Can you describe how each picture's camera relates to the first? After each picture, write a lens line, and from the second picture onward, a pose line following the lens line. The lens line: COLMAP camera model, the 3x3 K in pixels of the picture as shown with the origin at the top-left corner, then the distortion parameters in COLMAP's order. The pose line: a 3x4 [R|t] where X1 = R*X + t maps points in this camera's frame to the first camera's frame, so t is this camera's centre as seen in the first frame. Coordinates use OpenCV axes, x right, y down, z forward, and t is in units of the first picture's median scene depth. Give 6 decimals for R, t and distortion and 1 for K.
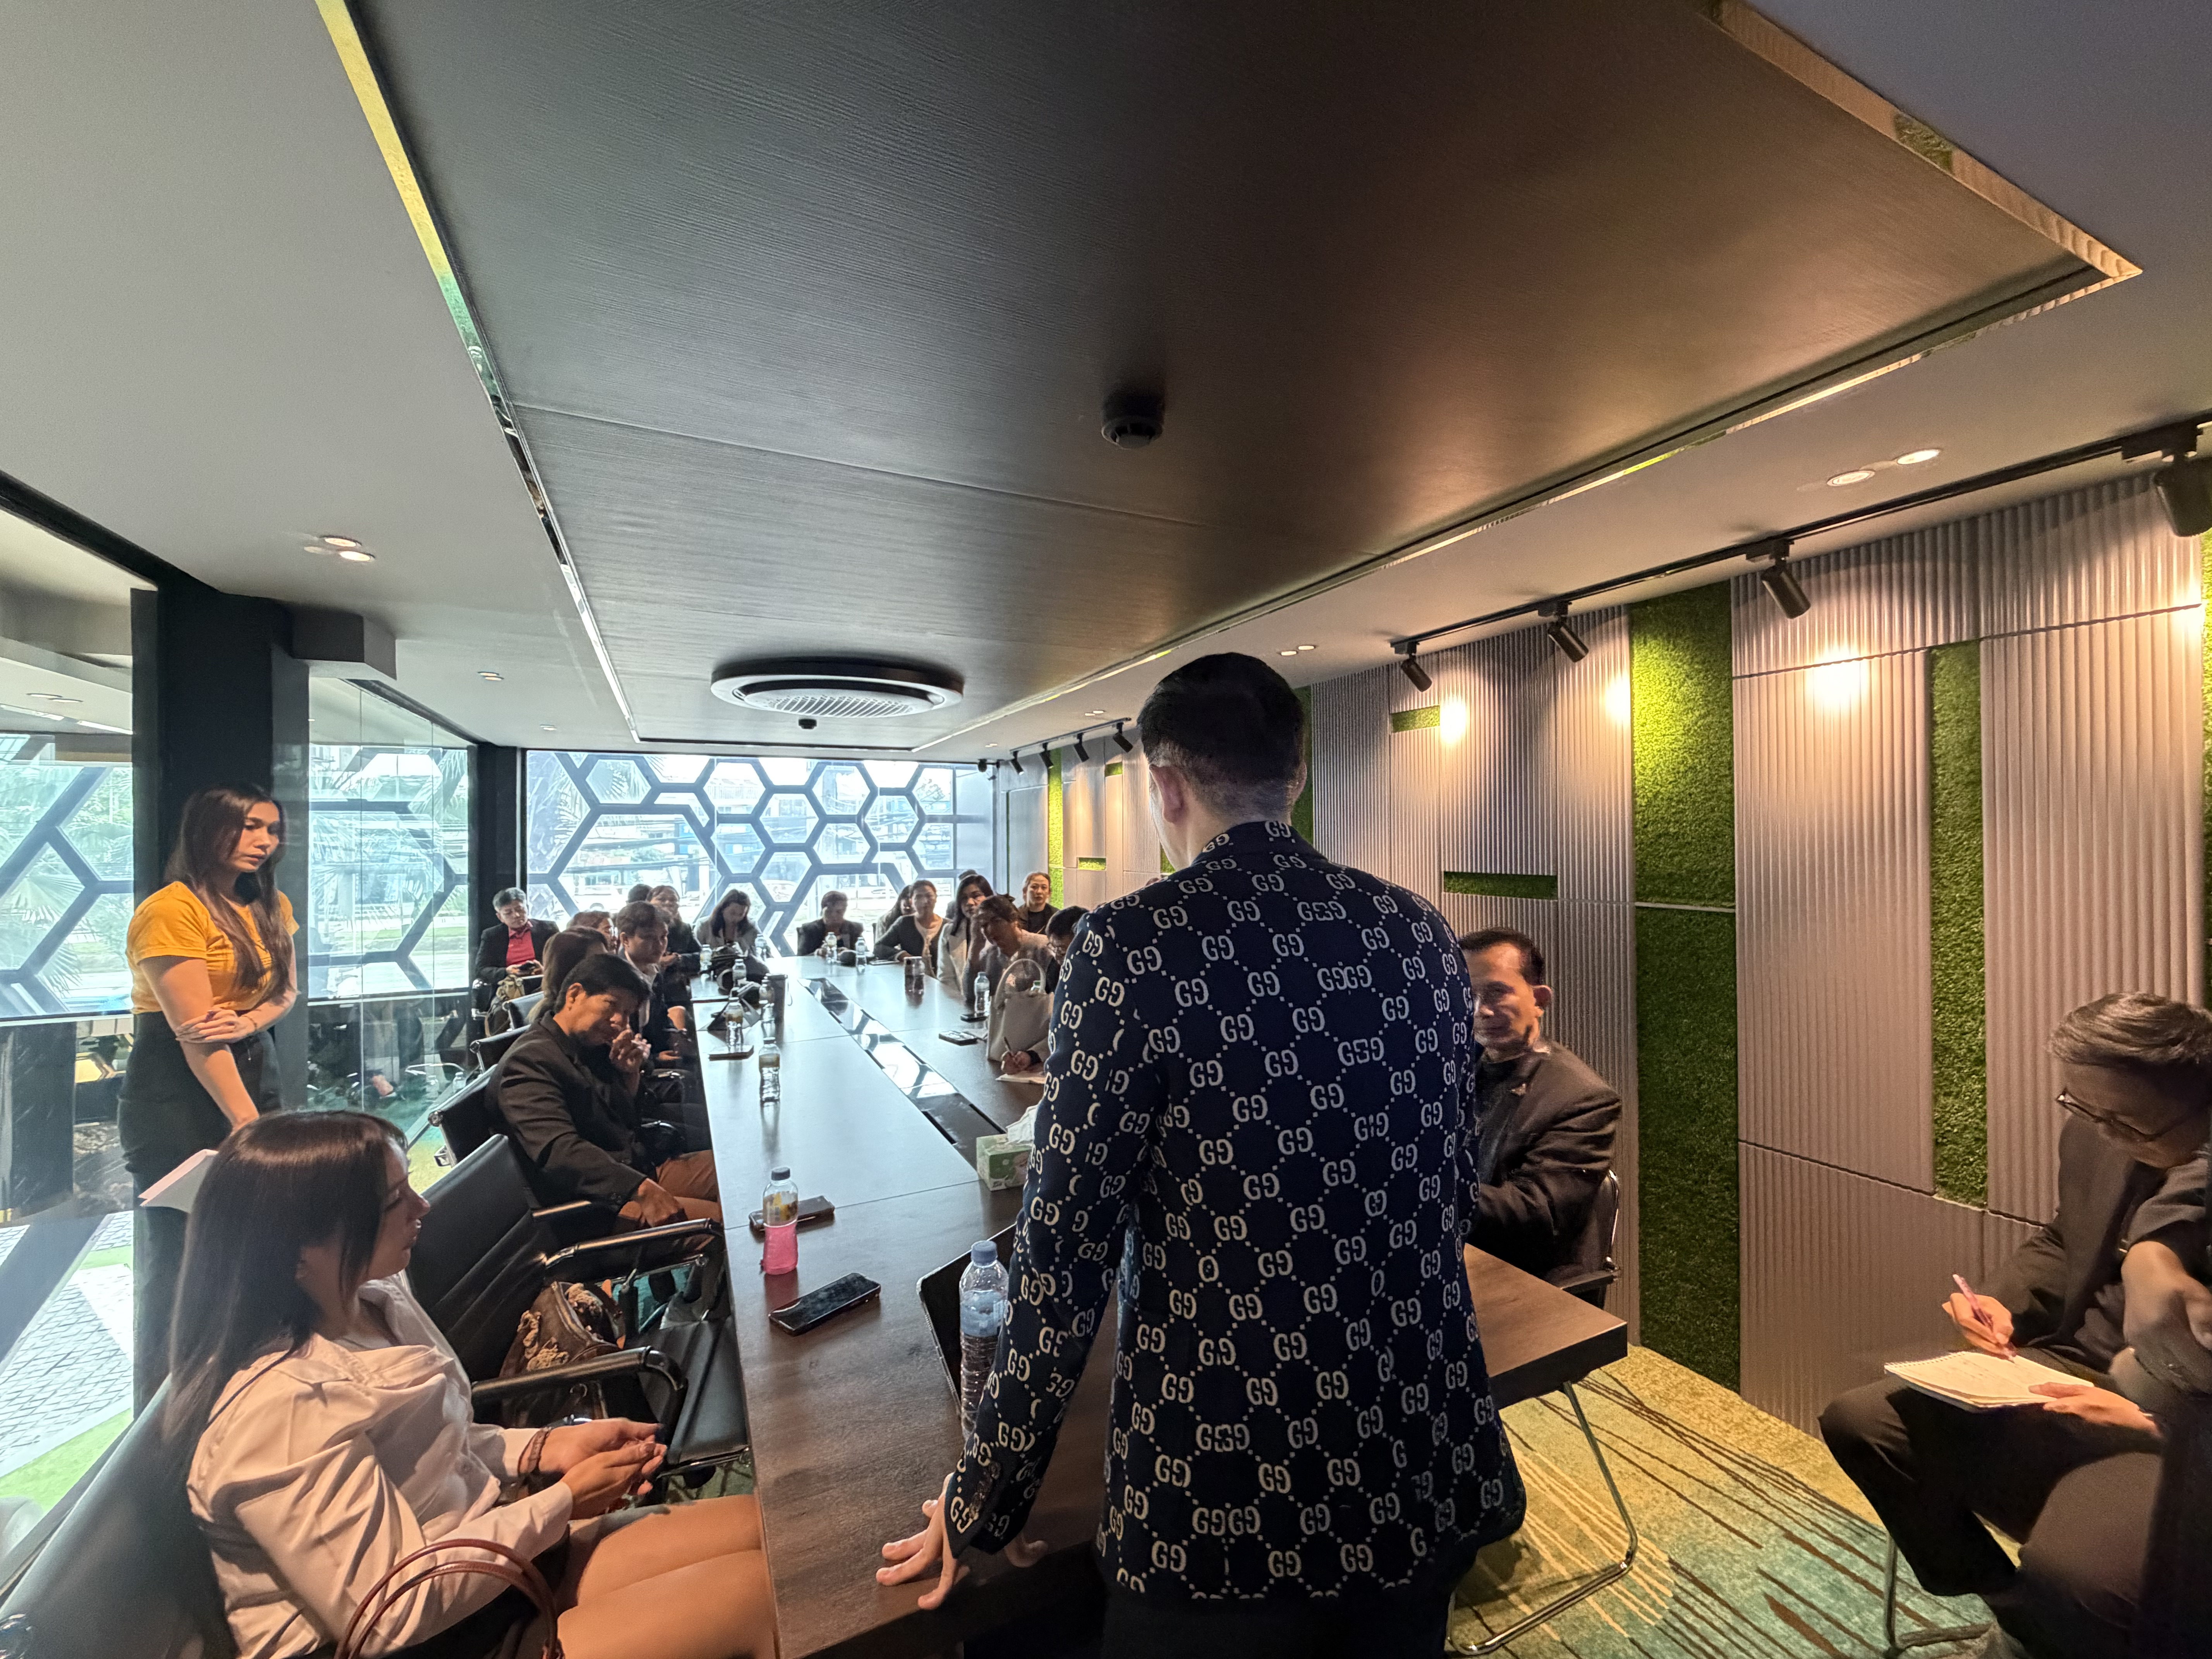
lens RADIAL K [[890.0, 0, 1106.0], [0, 890.0, 829.5], [0, 0, 1]] dist [0.000404, 0.000058]
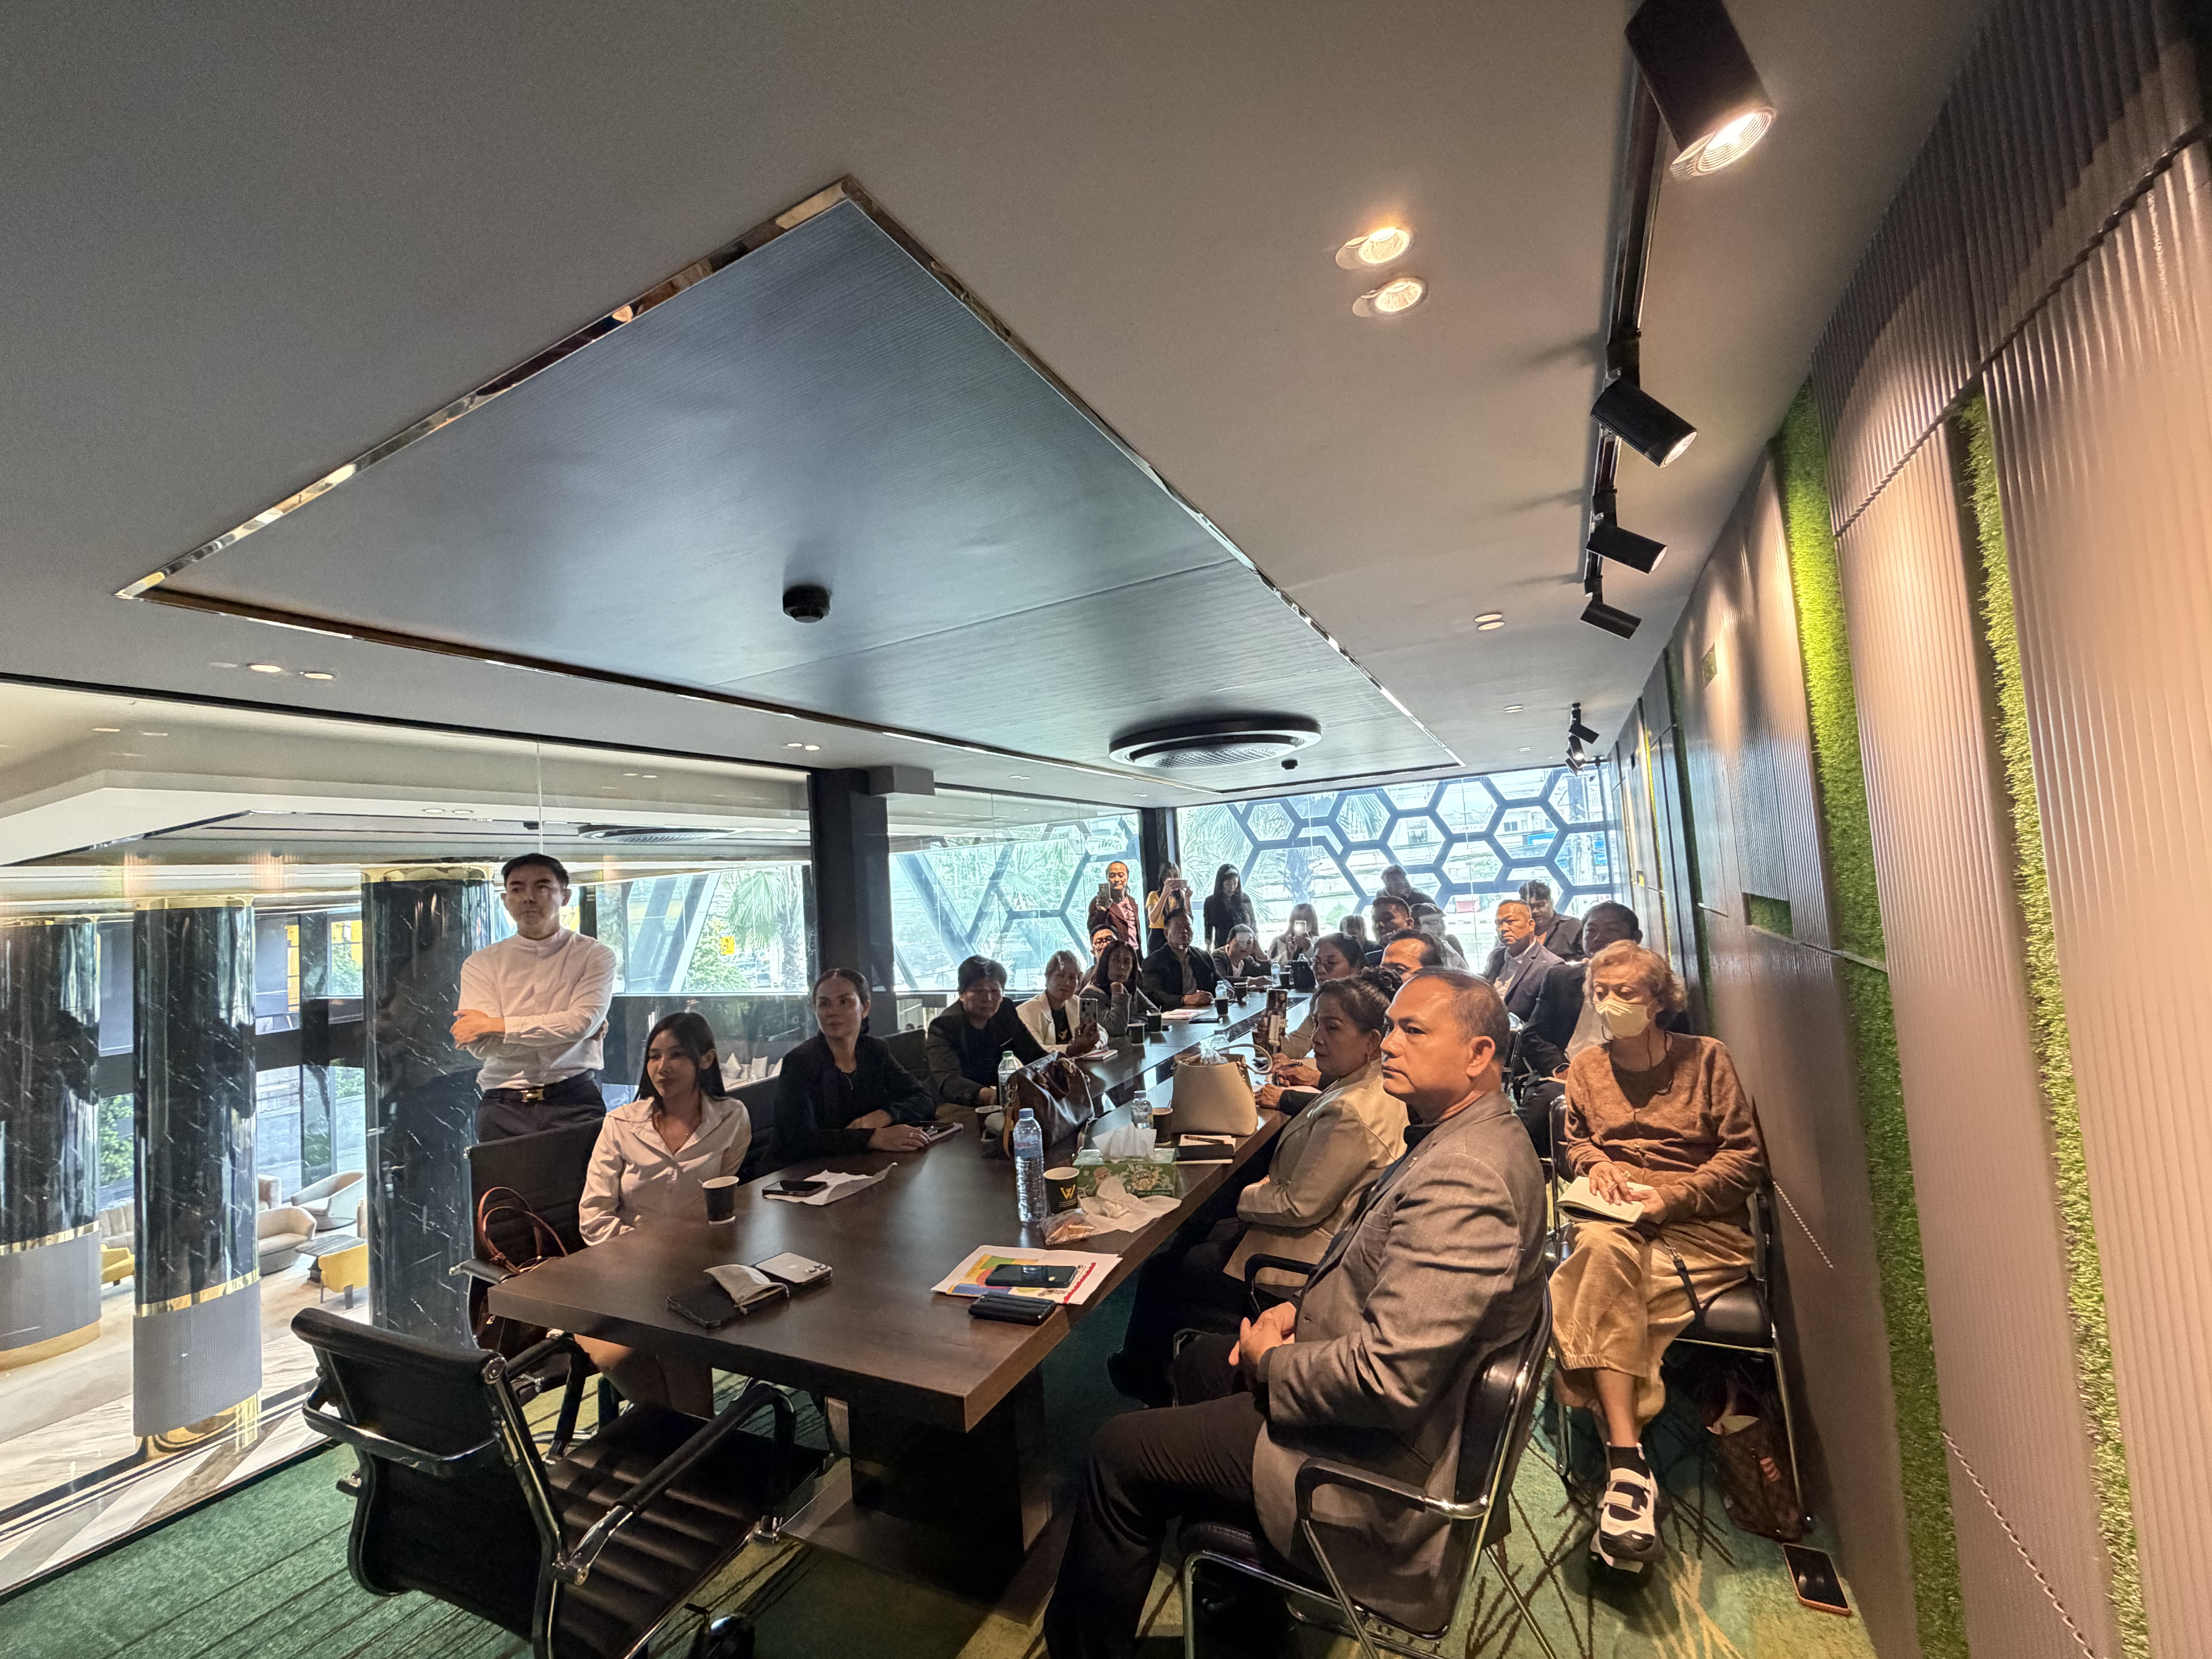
lens RADIAL K [[890.0, 0, 1106.0], [0, 890.0, 829.5], [0, 0, 1]] dist [0.000404, 0.000058]
pose [[0.610516, -0.081696, -0.787779, 0.247593], [0.070024, 0.996338, -0.049056, -0.000092], [0.788902, -0.025214, 0.614002, 0.092117]]
